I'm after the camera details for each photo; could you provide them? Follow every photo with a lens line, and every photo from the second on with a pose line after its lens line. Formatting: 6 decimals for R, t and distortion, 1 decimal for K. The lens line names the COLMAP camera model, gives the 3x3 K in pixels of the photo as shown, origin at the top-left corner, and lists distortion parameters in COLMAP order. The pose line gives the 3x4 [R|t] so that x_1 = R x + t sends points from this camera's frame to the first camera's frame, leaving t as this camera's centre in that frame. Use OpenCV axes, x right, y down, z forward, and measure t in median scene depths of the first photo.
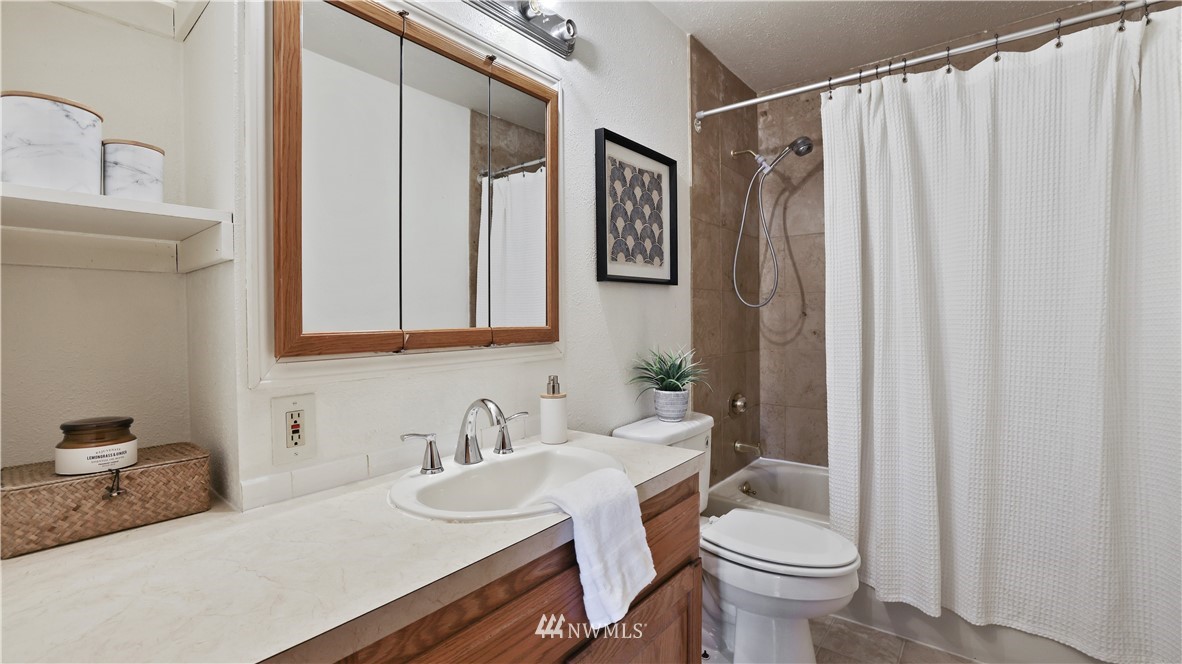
lens RADIAL K [[512.1, 0, 585.8], [0, 512.1, 328.5], [0, 0, 1]] dist [-0.038756, 0.012144]
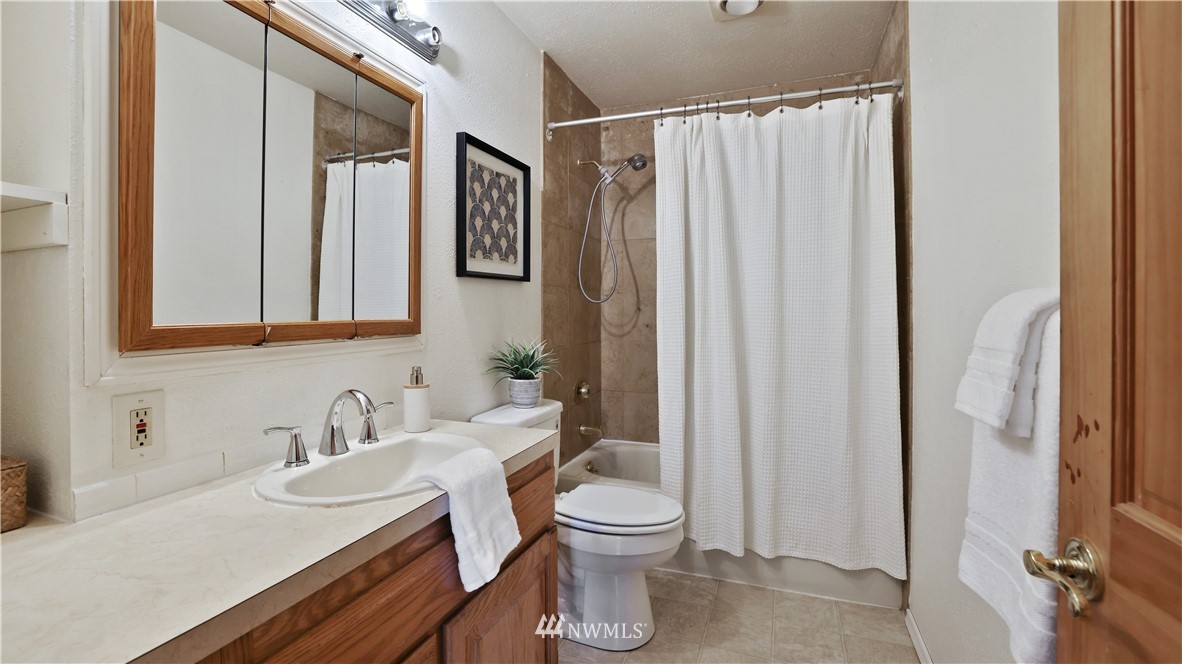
lens RADIAL K [[512.1, 0, 588.4], [0, 512.1, 322.9], [0, 0, 1]] dist [-0.038756, 0.012144]
pose [[0.951798, 0.000092, 0.306725, -0.047763], [-0.000335, 1.000000, 0.000741, 0.002132], [-0.306725, -0.000808, 0.951798, -0.088716]]
